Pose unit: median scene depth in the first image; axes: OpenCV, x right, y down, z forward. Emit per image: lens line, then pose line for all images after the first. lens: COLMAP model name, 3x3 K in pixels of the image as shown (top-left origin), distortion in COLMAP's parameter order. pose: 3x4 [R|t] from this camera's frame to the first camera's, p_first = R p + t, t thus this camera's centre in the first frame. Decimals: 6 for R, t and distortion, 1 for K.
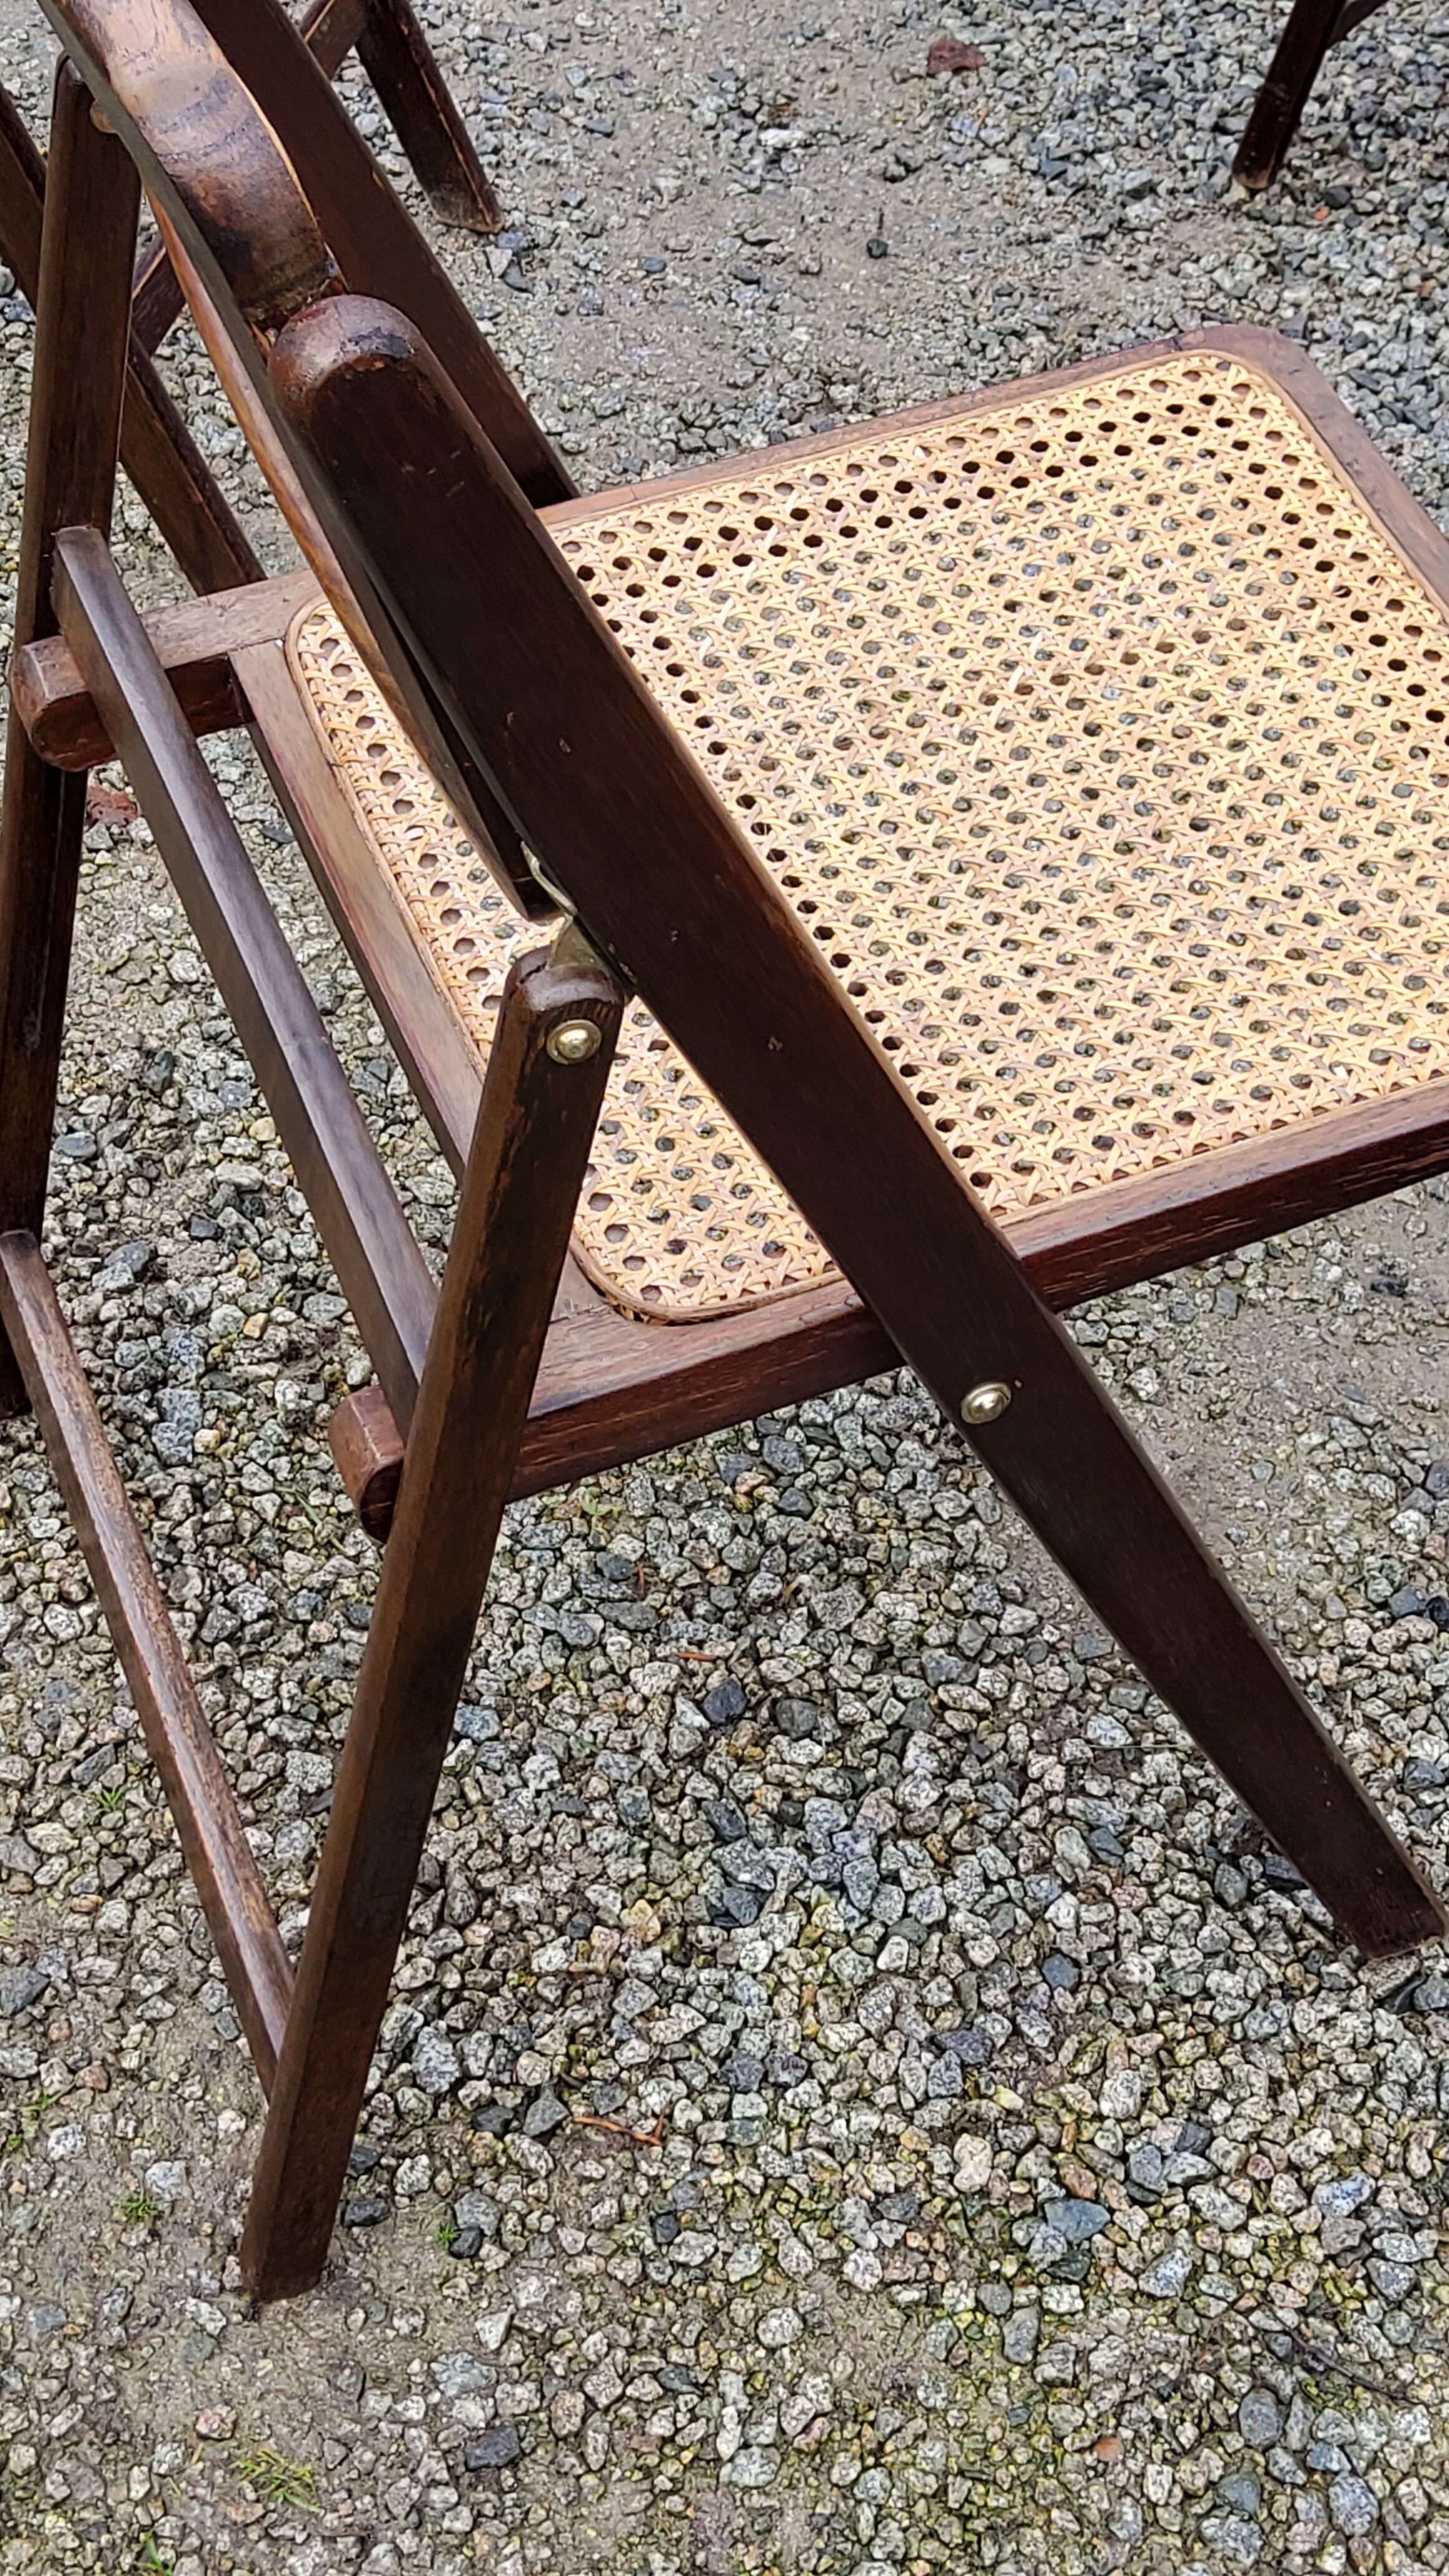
lens RADIAL K [[3831.0, 0, 725.3], [0, 3831.0, 1258.0], [0, 0, 1]] dist [0.185200, -0.519560]
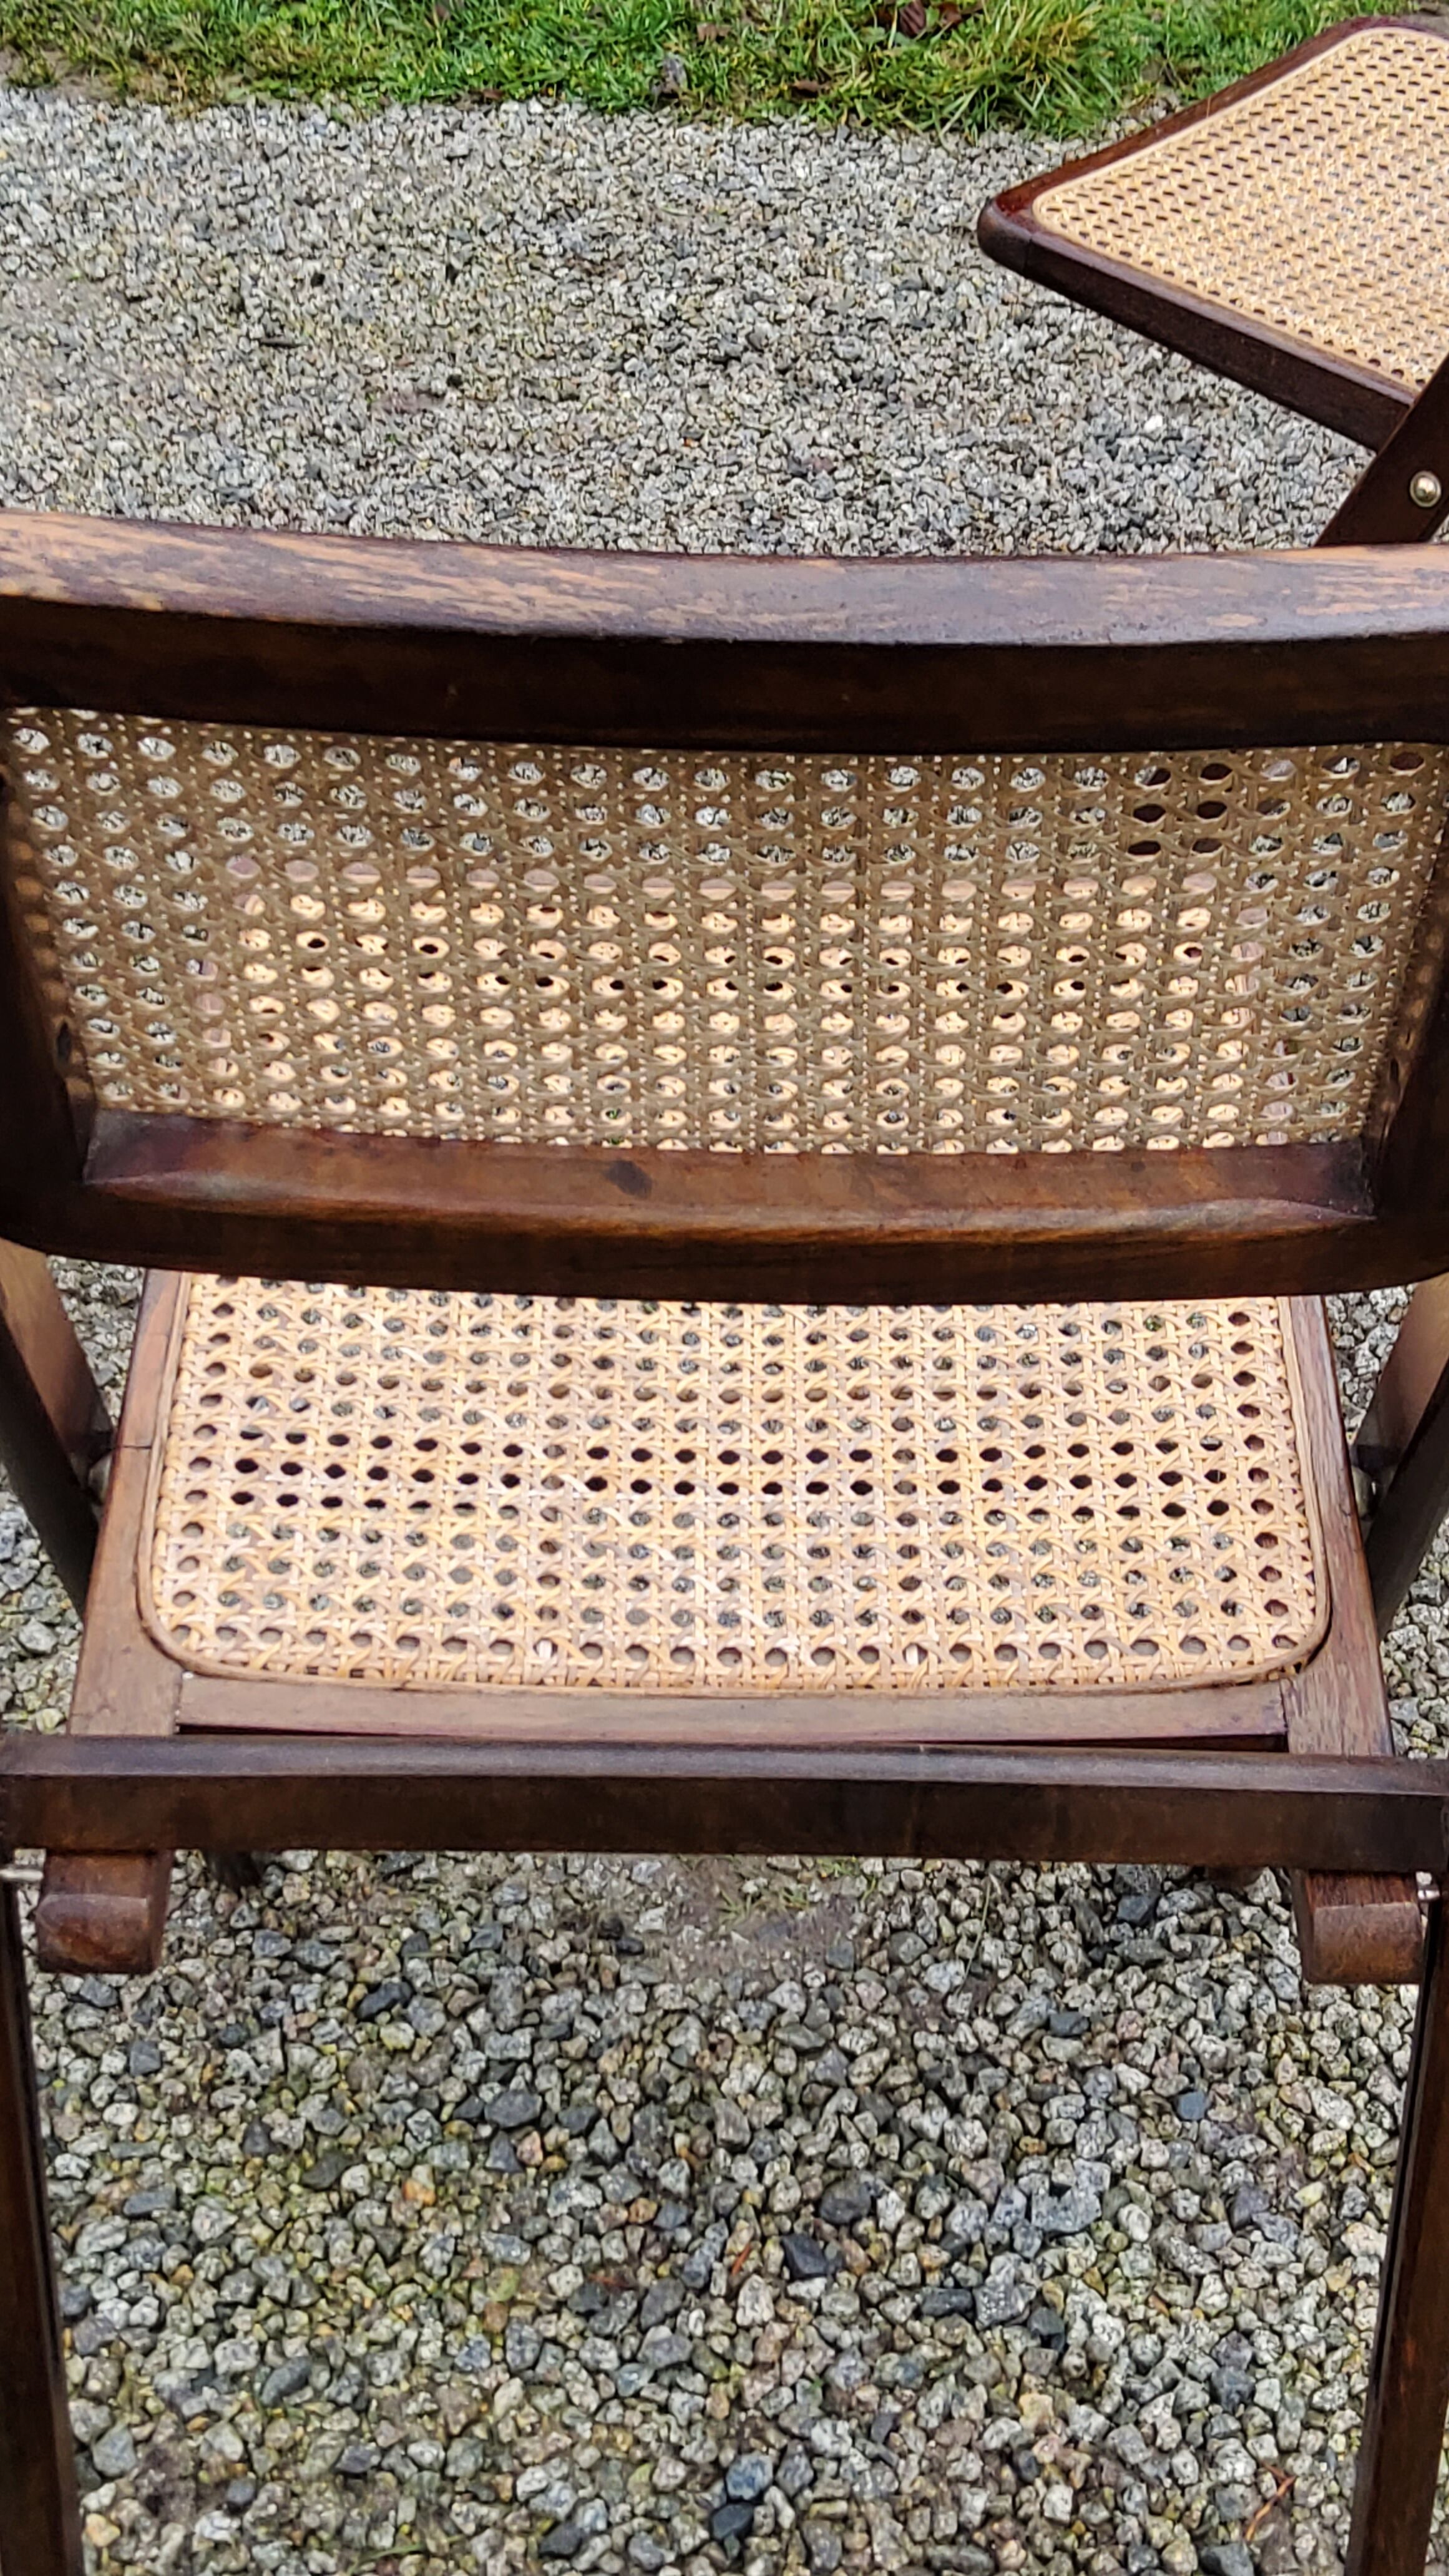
lens RADIAL K [[3831.0, 0, 725.3], [0, 3831.0, 1258.0], [0, 0, 1]] dist [0.185200, -0.519560]
pose [[0.372538, -0.622355, 0.688397, -0.535480], [0.697539, 0.677050, 0.234611, -0.302108], [-0.612090, 0.392782, 0.686344, 0.271014]]
